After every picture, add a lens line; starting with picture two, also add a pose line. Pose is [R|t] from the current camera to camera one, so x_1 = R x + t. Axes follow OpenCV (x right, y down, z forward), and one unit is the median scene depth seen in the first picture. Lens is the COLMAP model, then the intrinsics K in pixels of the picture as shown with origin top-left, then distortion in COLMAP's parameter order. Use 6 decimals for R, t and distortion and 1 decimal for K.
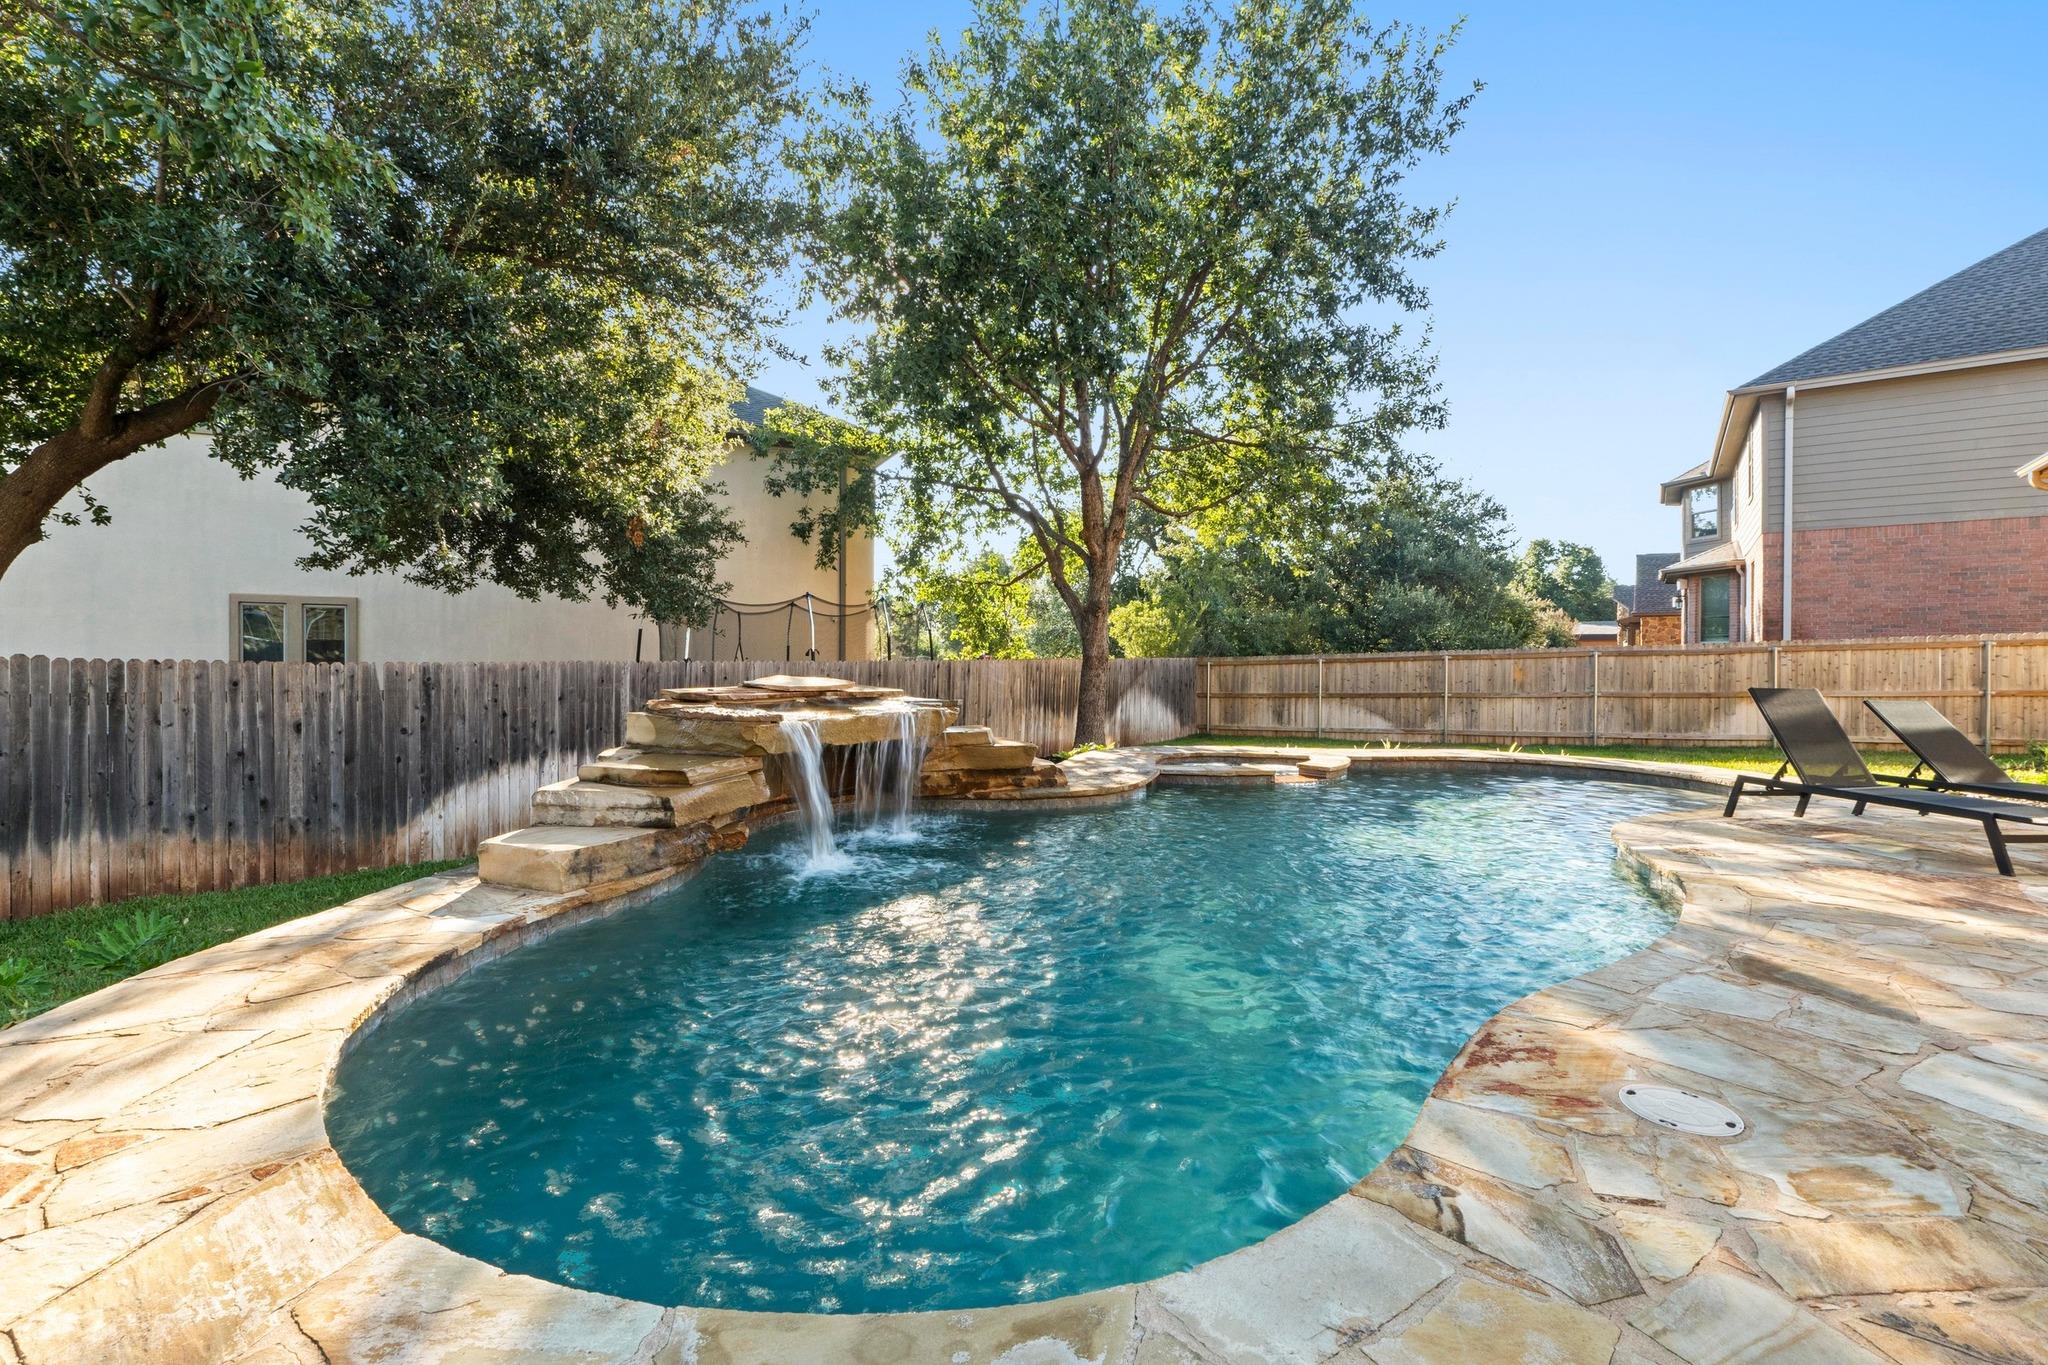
lens RADIAL K [[879.2, 0, 1023.0], [0, 879.2, 675.6], [0, 0, 1]] dist [-0.006428, 0.001169]
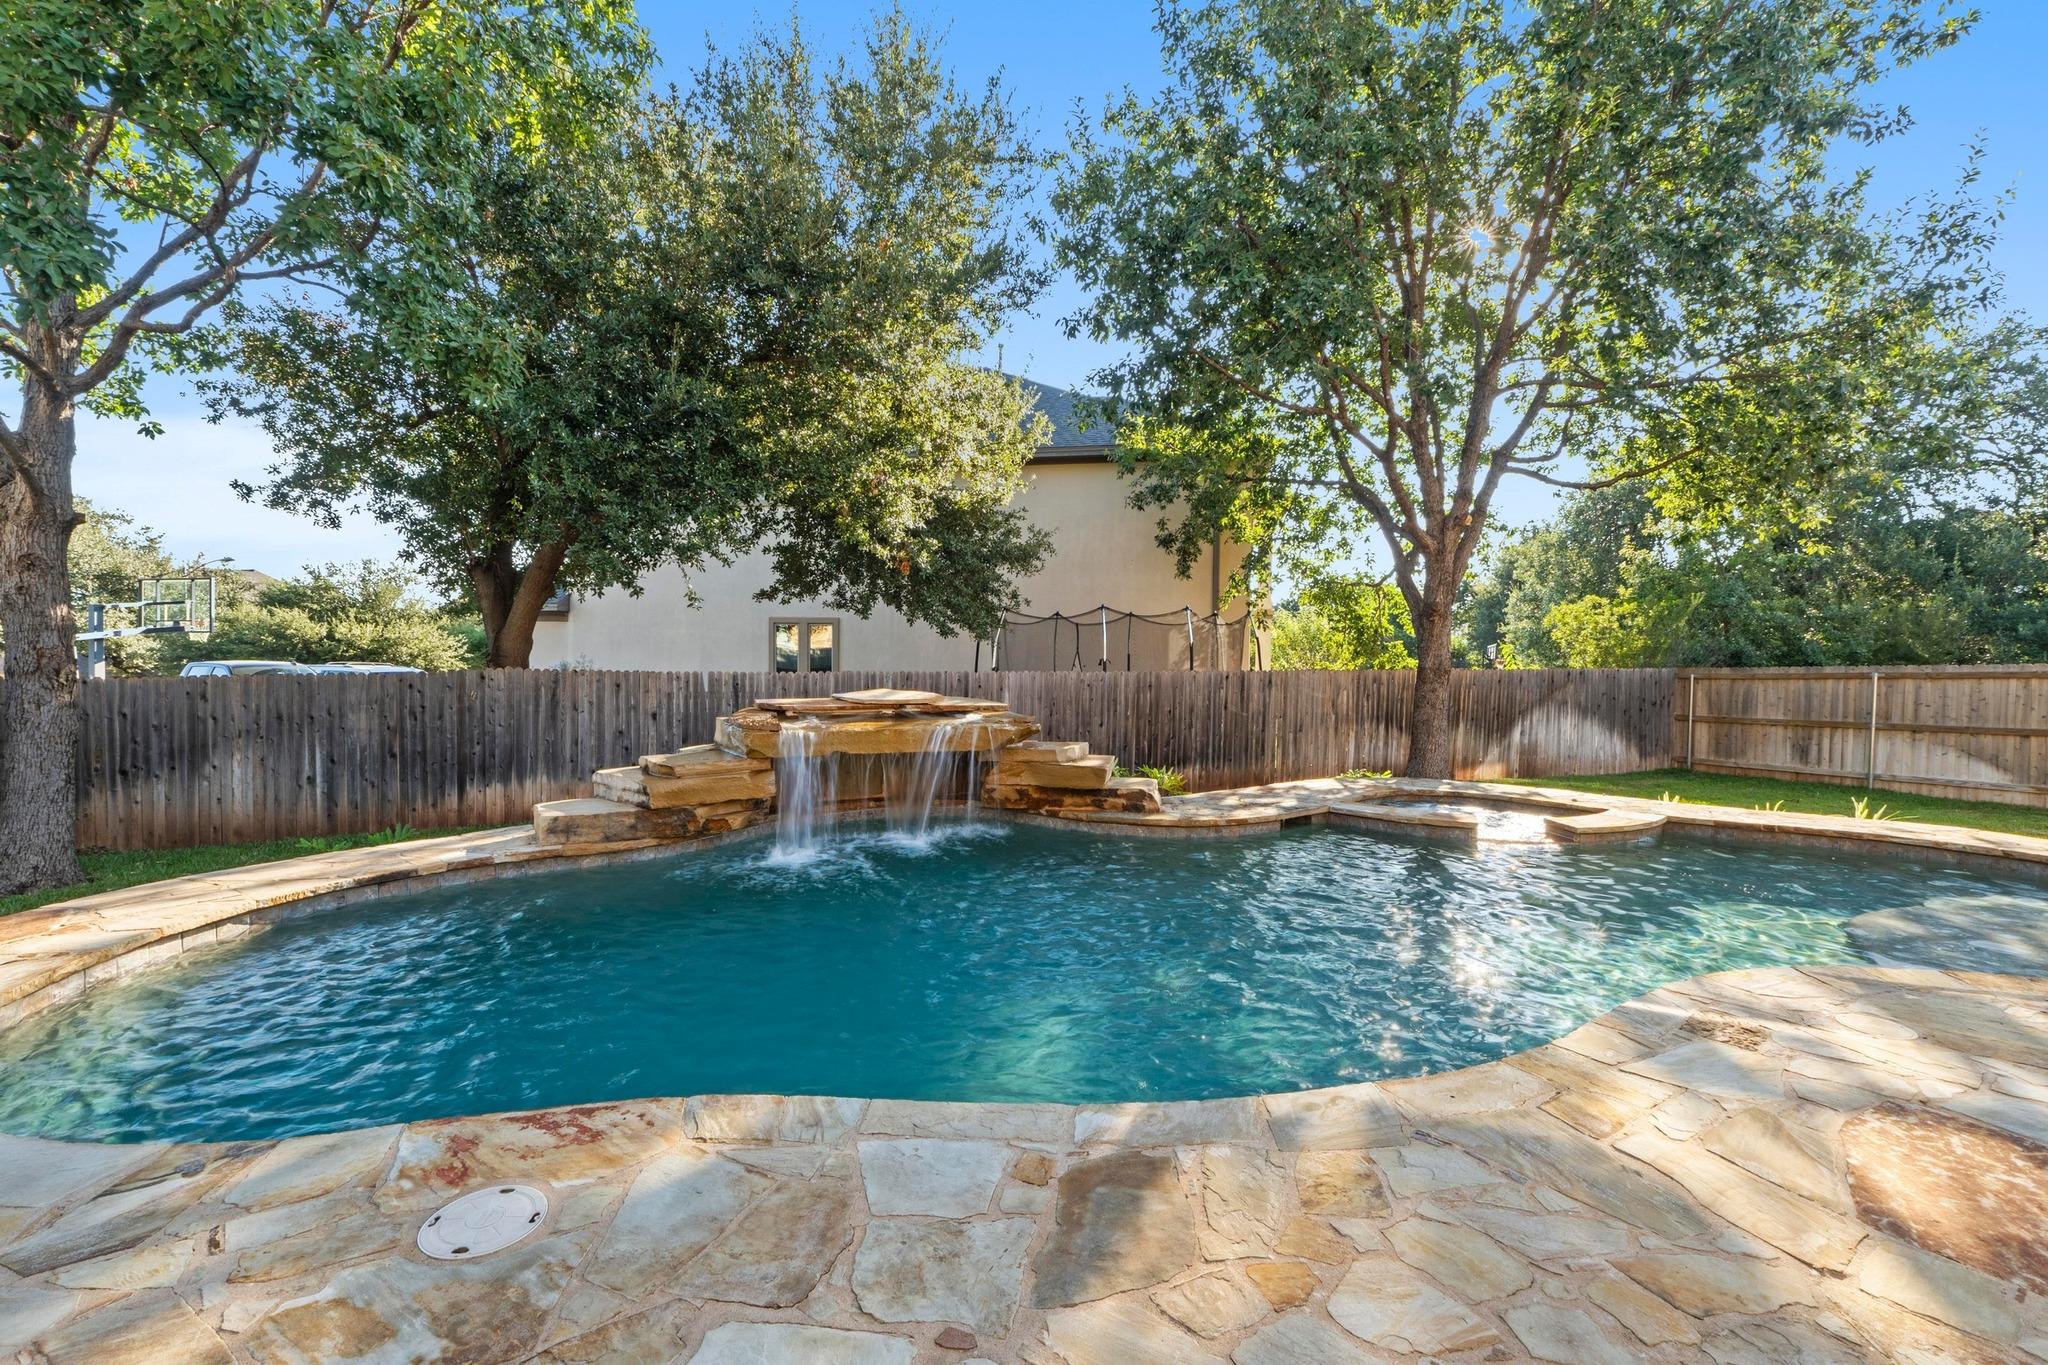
lens RADIAL K [[879.2, 0, 1033.2], [0, 879.2, 674.7], [0, 0, 1]] dist [-0.006428, 0.001169]
pose [[0.808807, 0.014996, -0.587883, 0.234856], [-0.015388, 0.999872, 0.004335, -0.011211], [0.587873, 0.005540, 0.808935, 0.080962]]
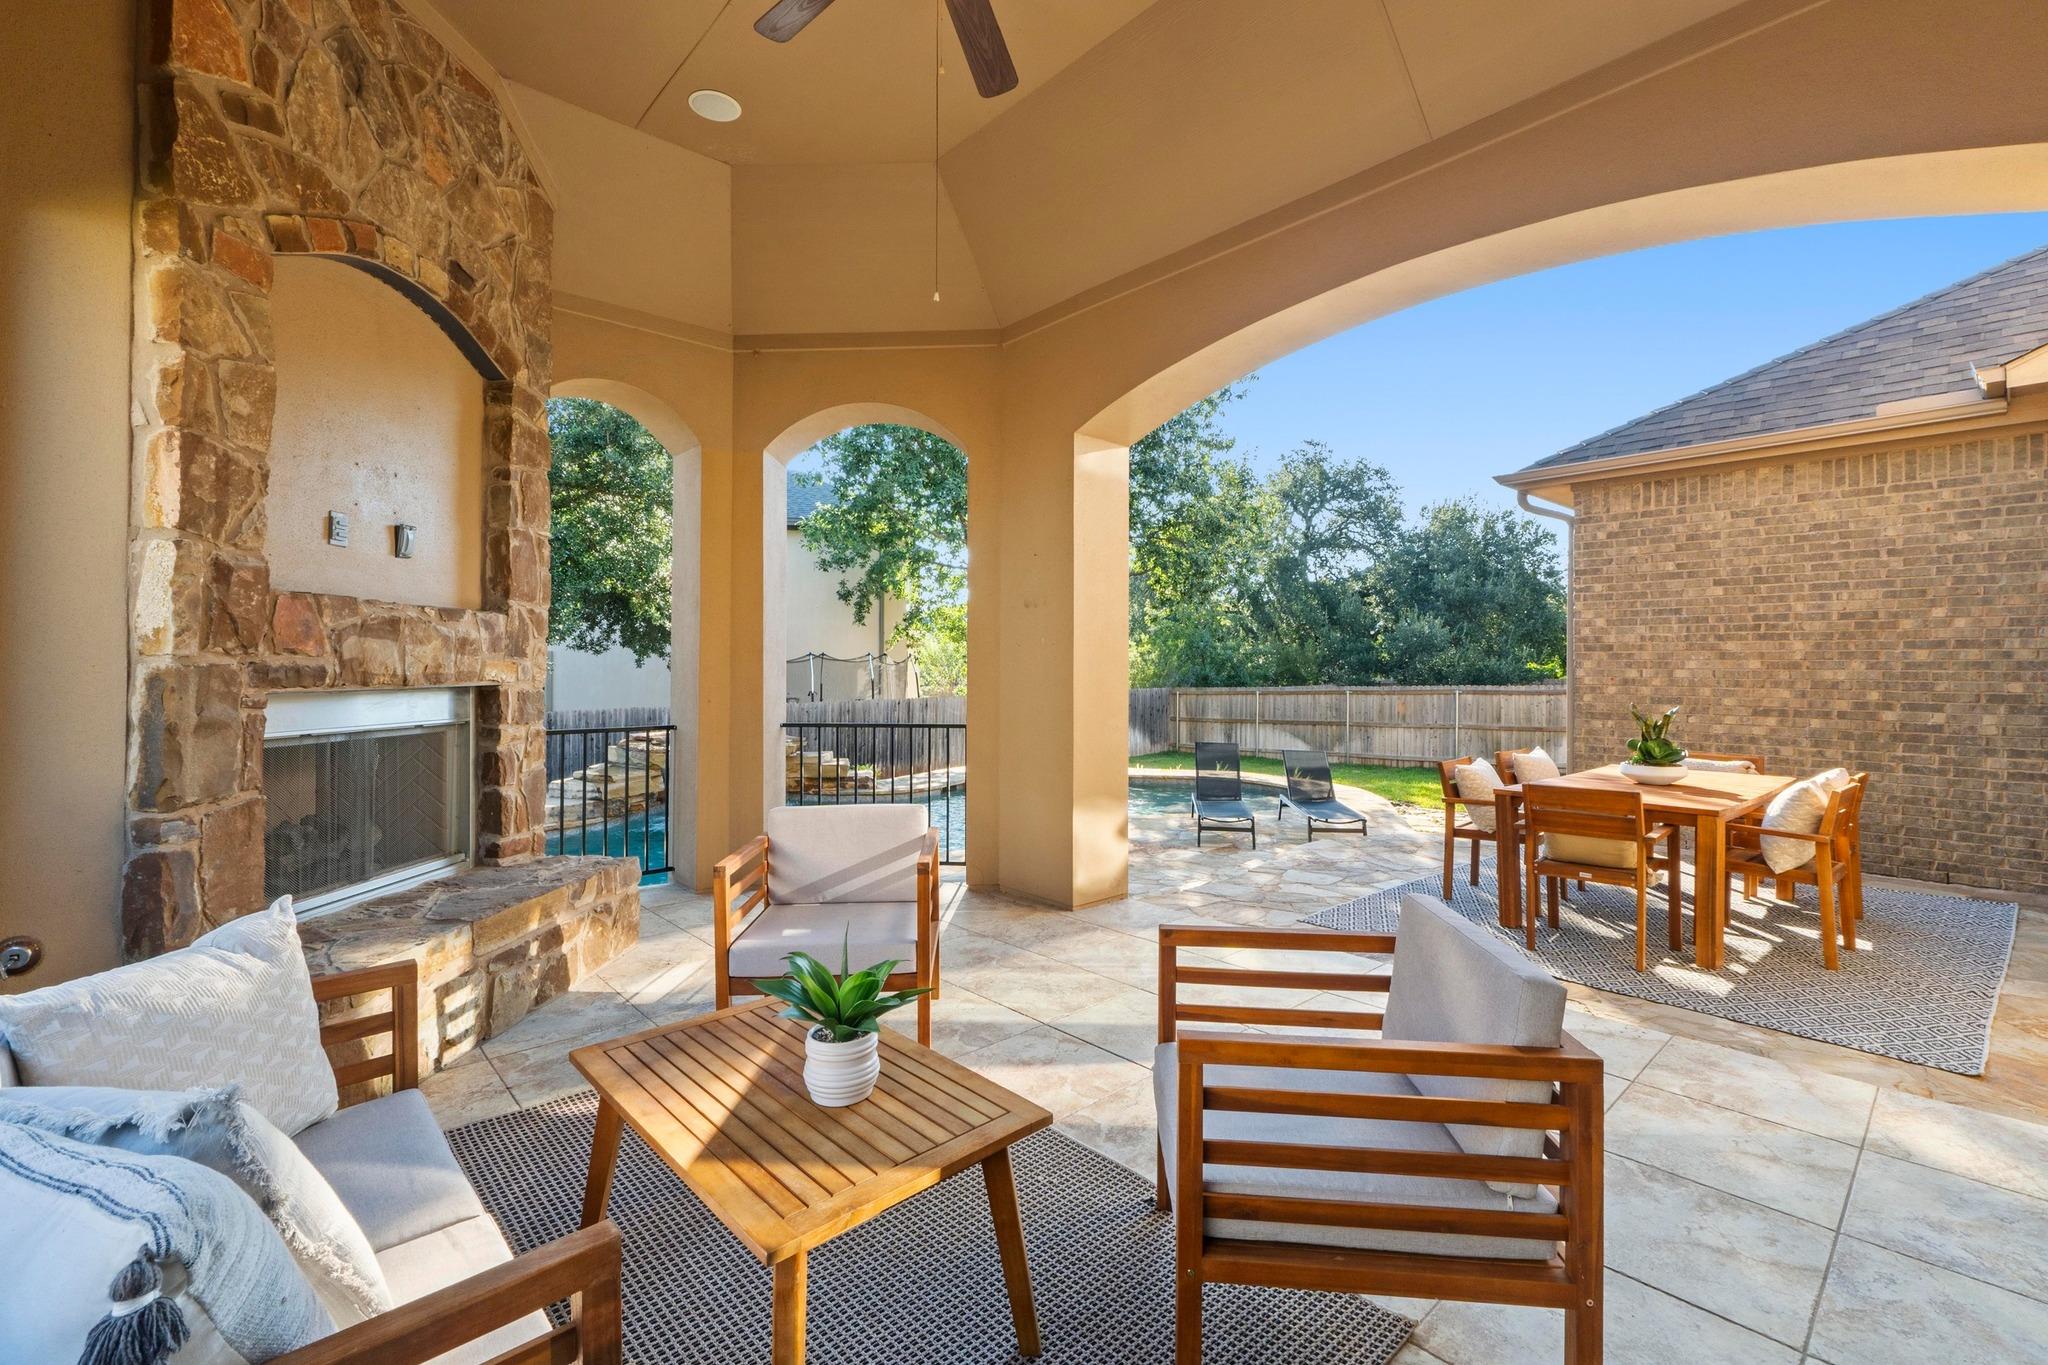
lens RADIAL K [[879.2, 0, 1028.4], [0, 879.2, 657.8], [0, 0, 1]] dist [-0.006428, 0.001169]
pose [[0.978407, -0.001854, -0.206680, 0.313265], [-0.003023, 0.999724, -0.023282, -0.039769], [0.206666, 0.023404, 0.978132, -0.272313]]
